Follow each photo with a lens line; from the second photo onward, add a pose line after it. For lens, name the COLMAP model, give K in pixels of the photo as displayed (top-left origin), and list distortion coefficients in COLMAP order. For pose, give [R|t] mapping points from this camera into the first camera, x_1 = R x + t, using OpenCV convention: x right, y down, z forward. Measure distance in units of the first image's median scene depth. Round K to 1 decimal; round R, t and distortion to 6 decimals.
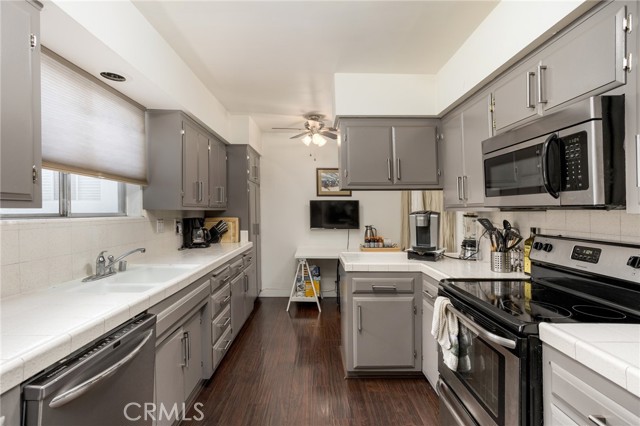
lens RADIAL K [[310.2, 0, 324.4], [0, 310.2, 210.5], [0, 0, 1]] dist [-0.016568, 0.009990]
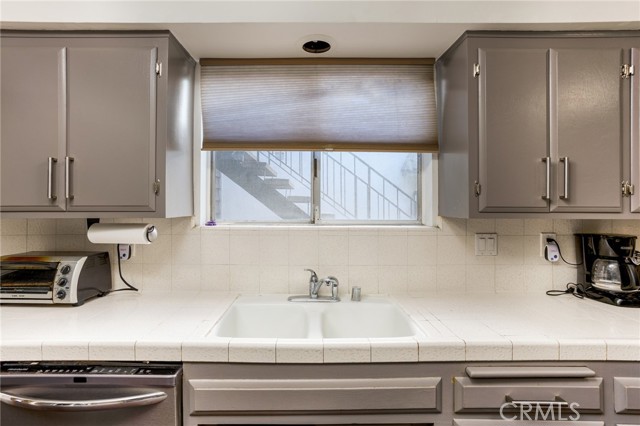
lens RADIAL K [[310.2, 0, 320.3], [0, 310.2, 211.9], [0, 0, 1]] dist [-0.016568, 0.009990]
pose [[-0.033733, 0.004756, -0.999420, 0.093820], [0.000945, 0.999988, 0.004727, -0.020940], [0.999430, -0.000785, -0.033737, 1.032051]]
